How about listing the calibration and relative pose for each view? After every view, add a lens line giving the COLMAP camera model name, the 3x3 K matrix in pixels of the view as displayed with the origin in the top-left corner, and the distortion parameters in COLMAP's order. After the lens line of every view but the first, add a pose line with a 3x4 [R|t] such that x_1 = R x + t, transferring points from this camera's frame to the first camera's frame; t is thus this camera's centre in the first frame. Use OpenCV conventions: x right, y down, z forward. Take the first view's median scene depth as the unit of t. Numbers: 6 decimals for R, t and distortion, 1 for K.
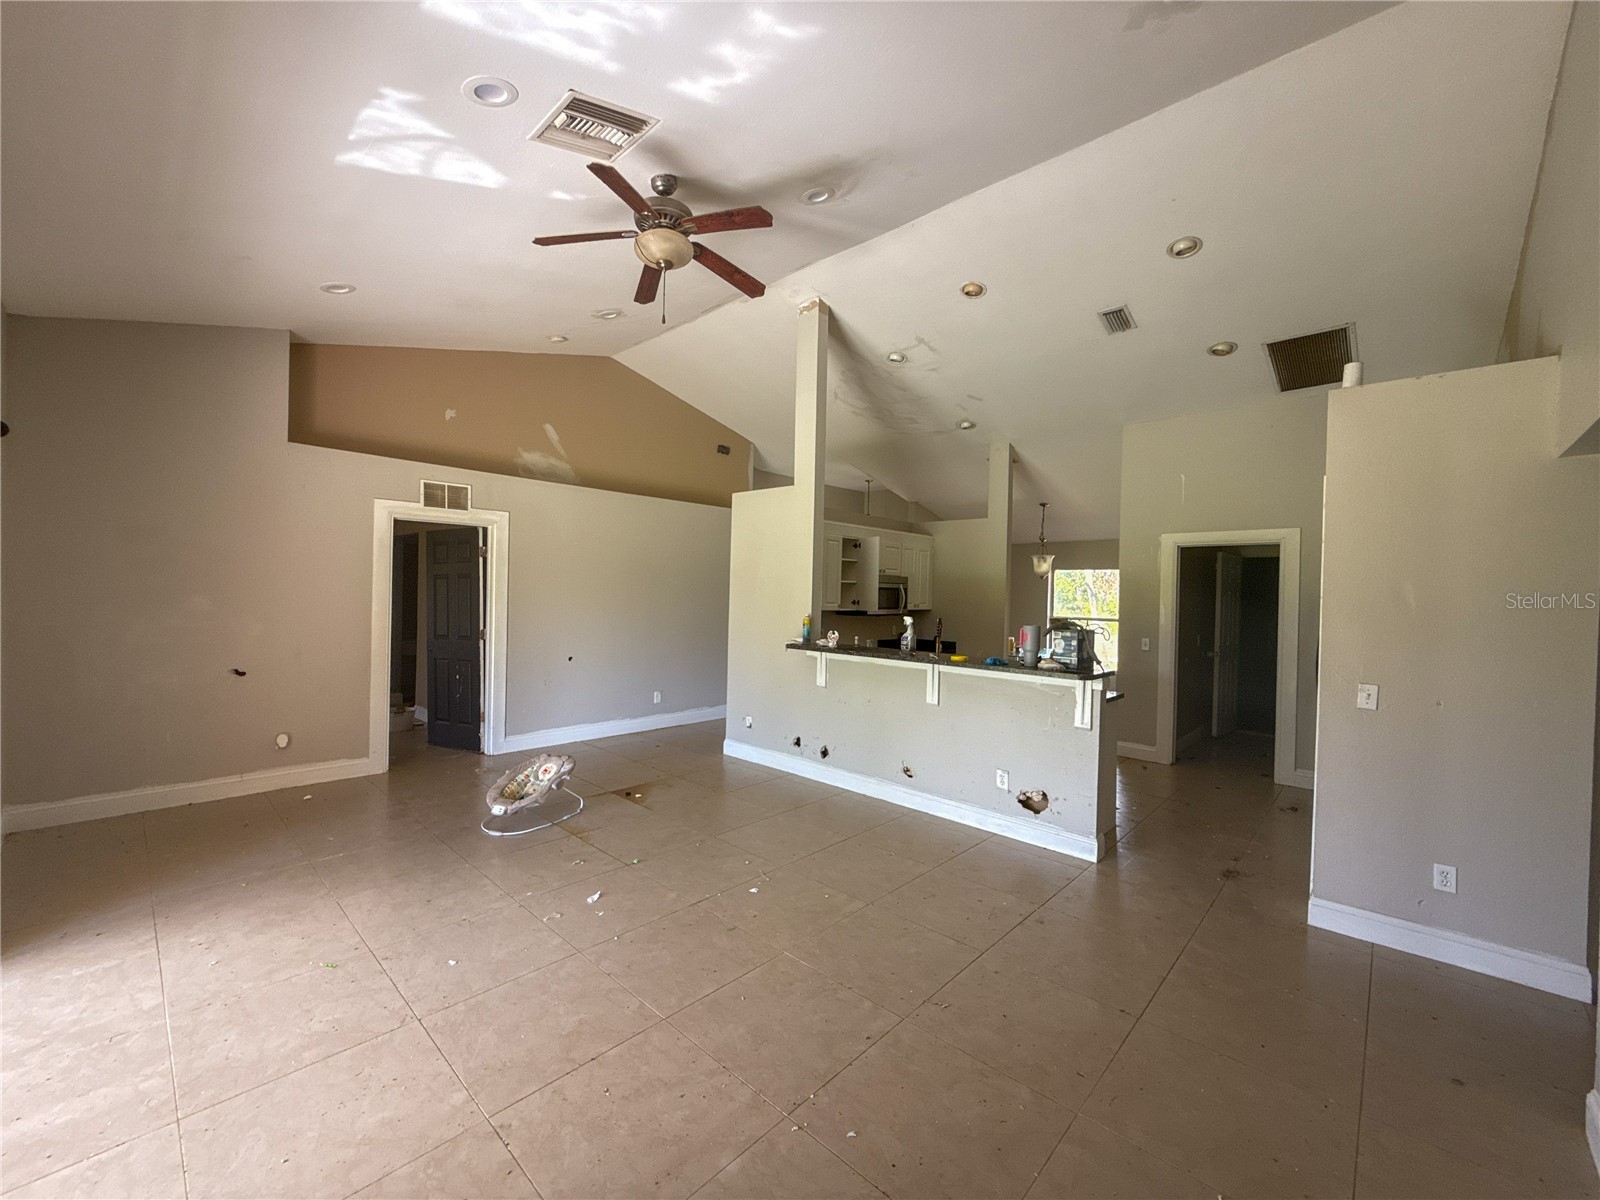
lens RADIAL K [[641.9, 0, 800.8], [0, 641.9, 599.7], [0, 0, 1]] dist [0.001220, -0.000117]
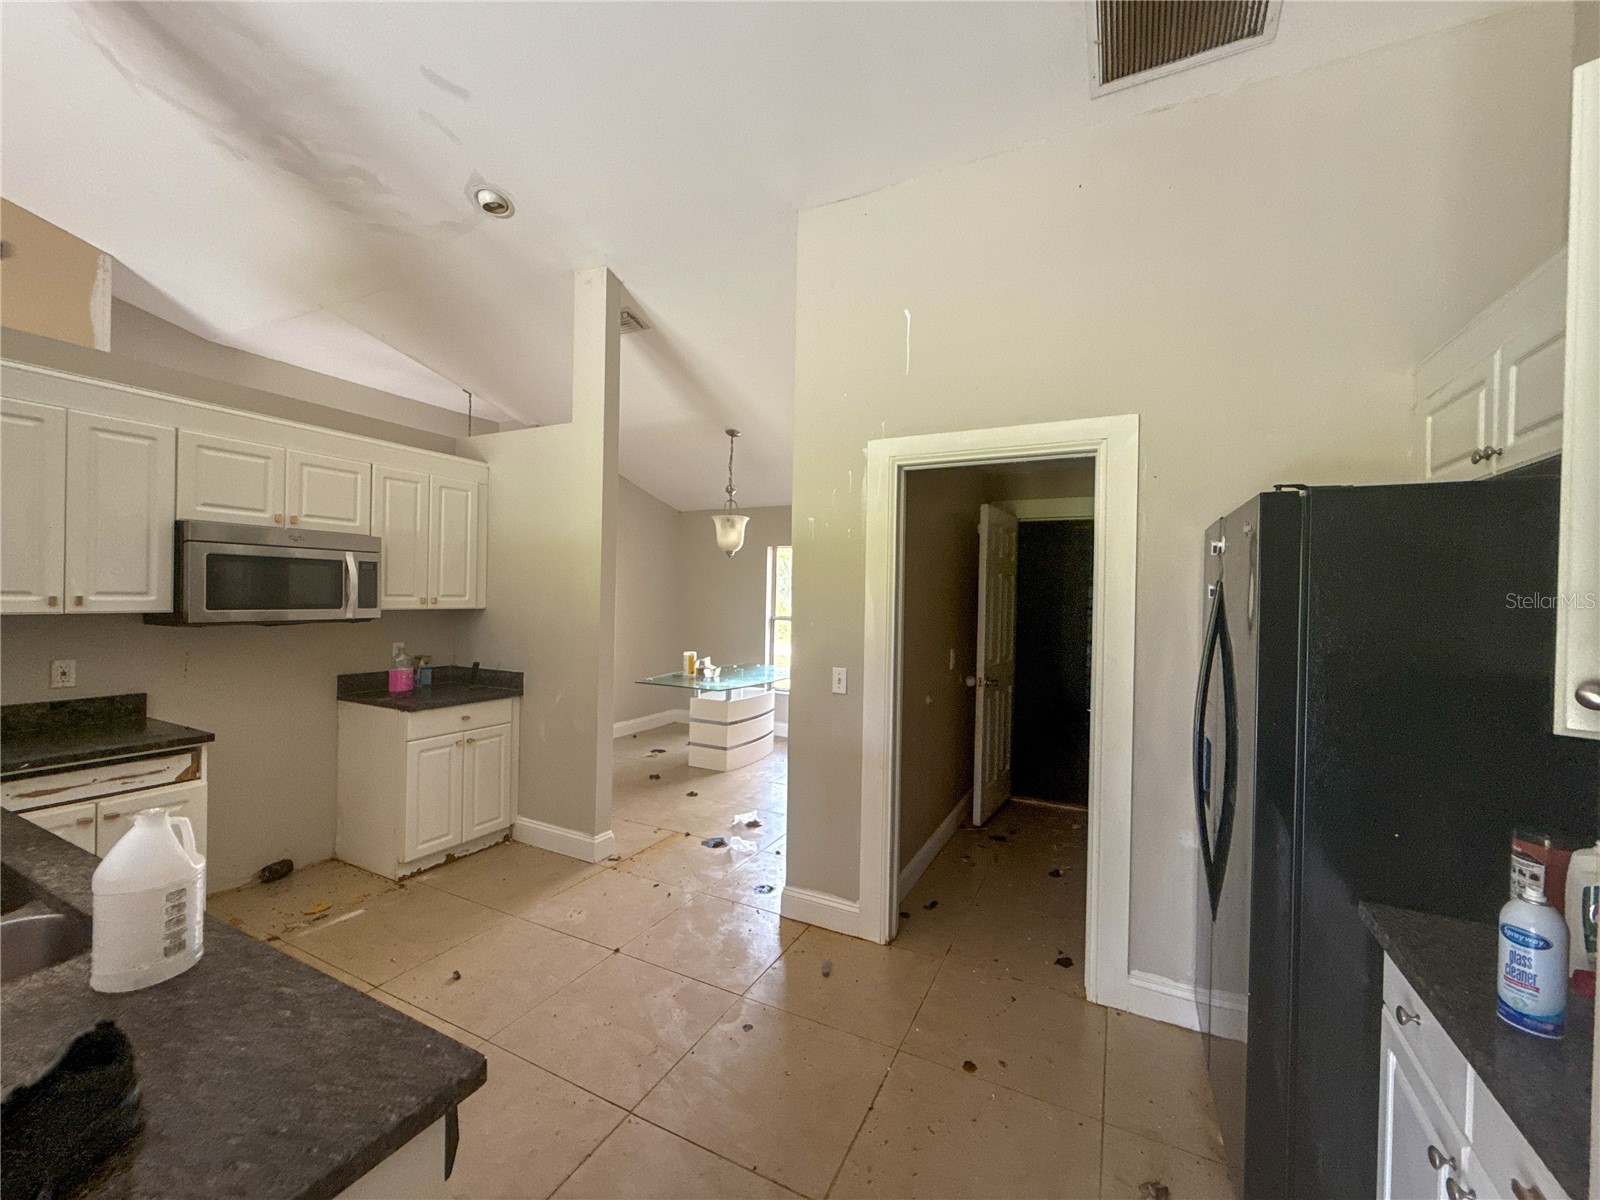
lens RADIAL K [[641.9, 0, 797.7], [0, 641.9, 601.4], [0, 0, 1]] dist [0.001220, -0.000117]
pose [[0.961395, -0.005321, 0.275122, 0.401138], [0.003452, 0.999968, 0.007277, 0.009547], [-0.275152, -0.006047, 0.961382, 0.593633]]
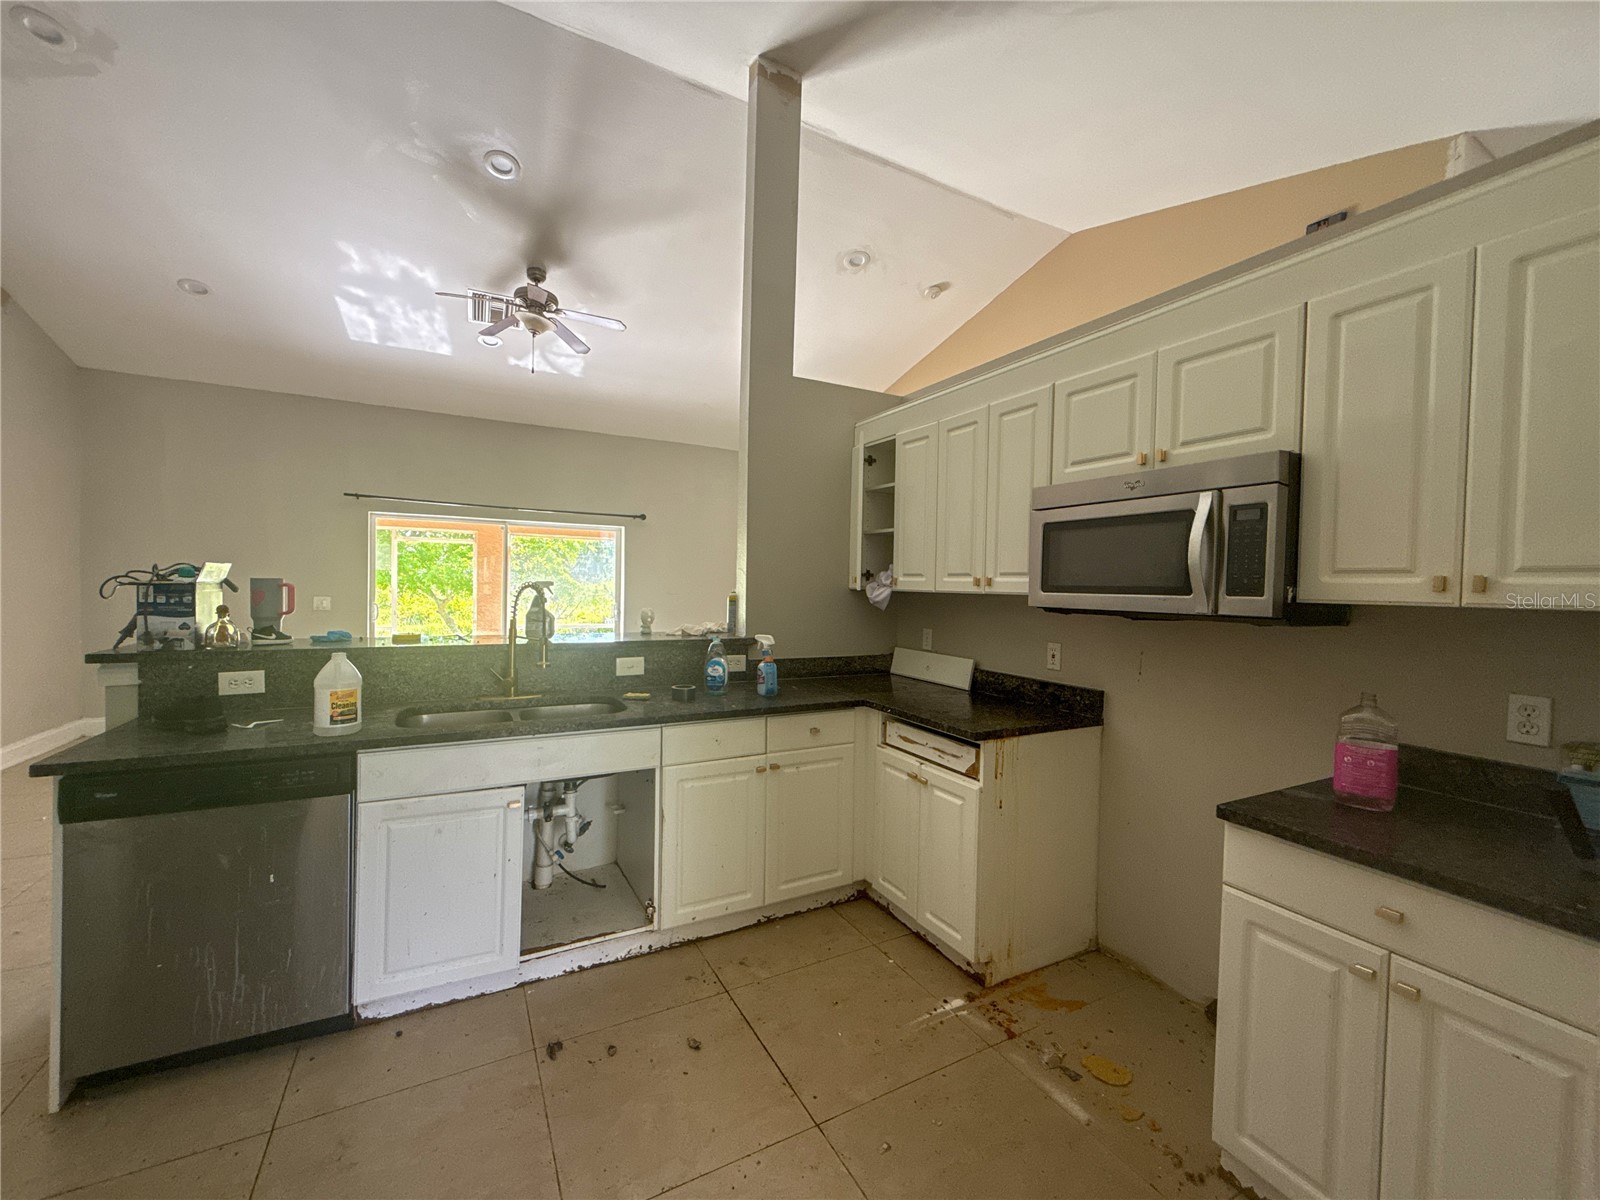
lens RADIAL K [[641.9, 0, 792.6], [0, 641.9, 598.3], [0, 0, 1]] dist [0.001220, -0.000117]
pose [[-0.322497, -0.011102, -0.946506, 0.527309], [-0.039283, 0.999227, 0.001664, 0.026290], [0.945755, 0.037718, -0.322683, 1.130082]]
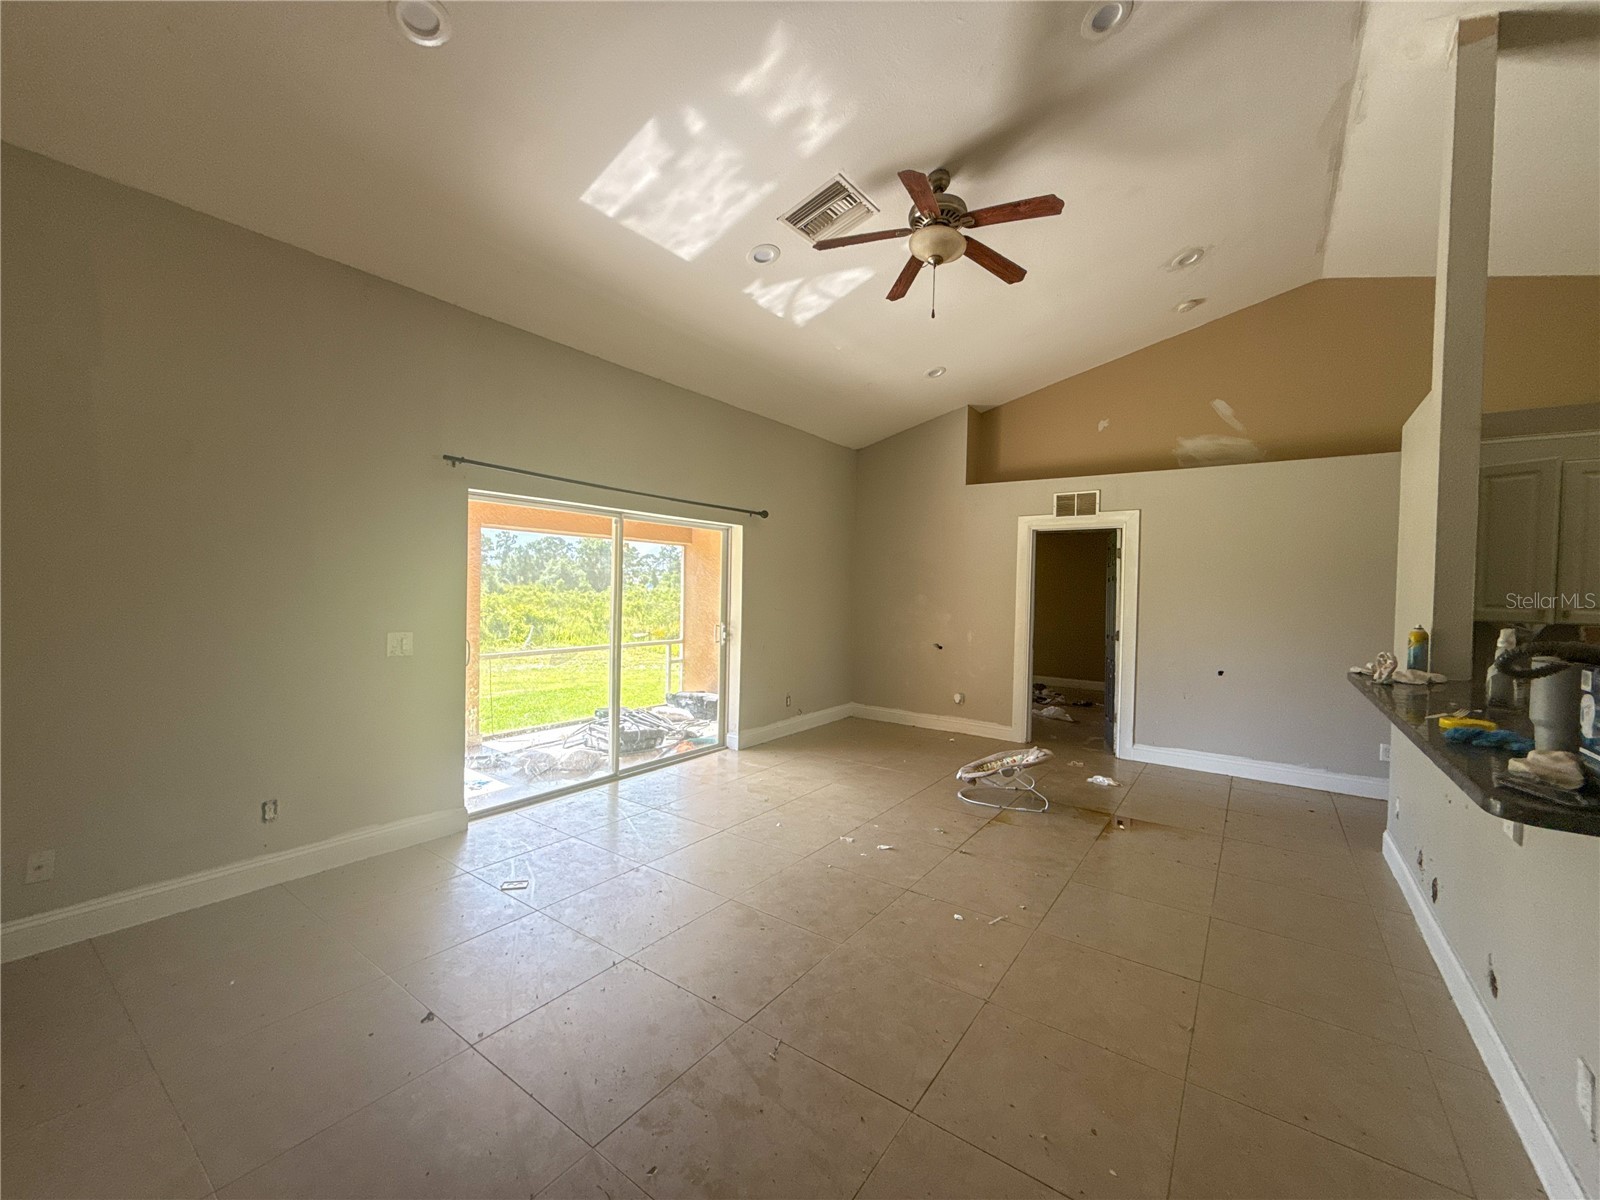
lens RADIAL K [[641.9, 0, 797.9], [0, 641.9, 600.7], [0, 0, 1]] dist [0.001220, -0.000117]
pose [[0.131354, -0.001558, -0.991334, 0.426640], [-0.027843, 0.999598, -0.005261, 0.018719], [0.990944, 0.028293, 0.131258, 0.367170]]
